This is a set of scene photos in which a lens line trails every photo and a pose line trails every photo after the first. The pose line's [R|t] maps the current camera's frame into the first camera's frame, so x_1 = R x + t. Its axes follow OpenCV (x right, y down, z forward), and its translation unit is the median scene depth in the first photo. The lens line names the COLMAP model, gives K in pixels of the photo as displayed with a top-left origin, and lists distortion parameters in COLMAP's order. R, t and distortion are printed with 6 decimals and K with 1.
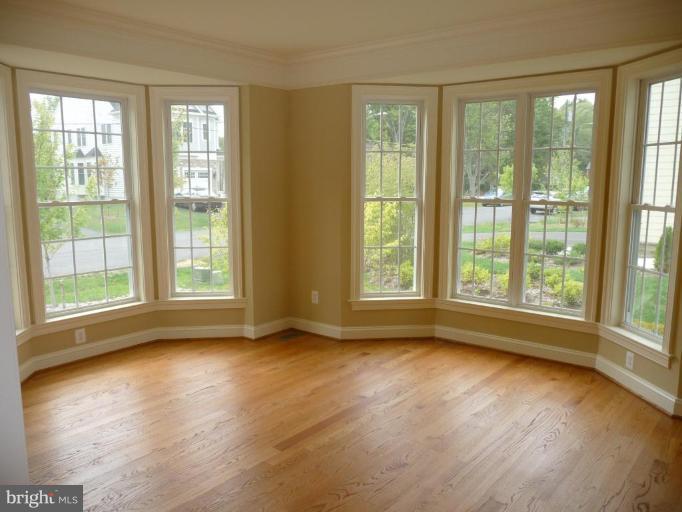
lens RADIAL K [[580.6, 0, 341.0], [0, 580.6, 256.0], [0, 0, 1]] dist [-0.016523, 0.002903]
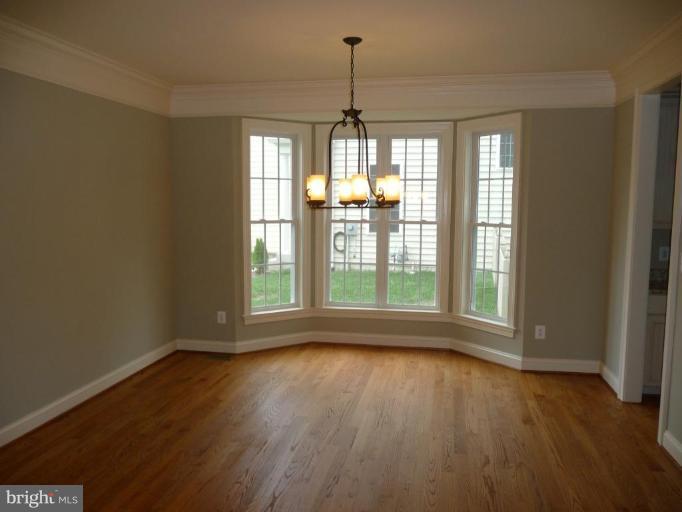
lens RADIAL K [[580.6, 0, 341.0], [0, 580.6, 256.0], [0, 0, 1]] dist [-0.016523, 0.002903]
pose [[0.870726, -0.039982, 0.490140, -0.445486], [0.059601, 0.997922, -0.024479, 0.003974], [-0.488143, 0.050527, 0.871300, -0.034018]]
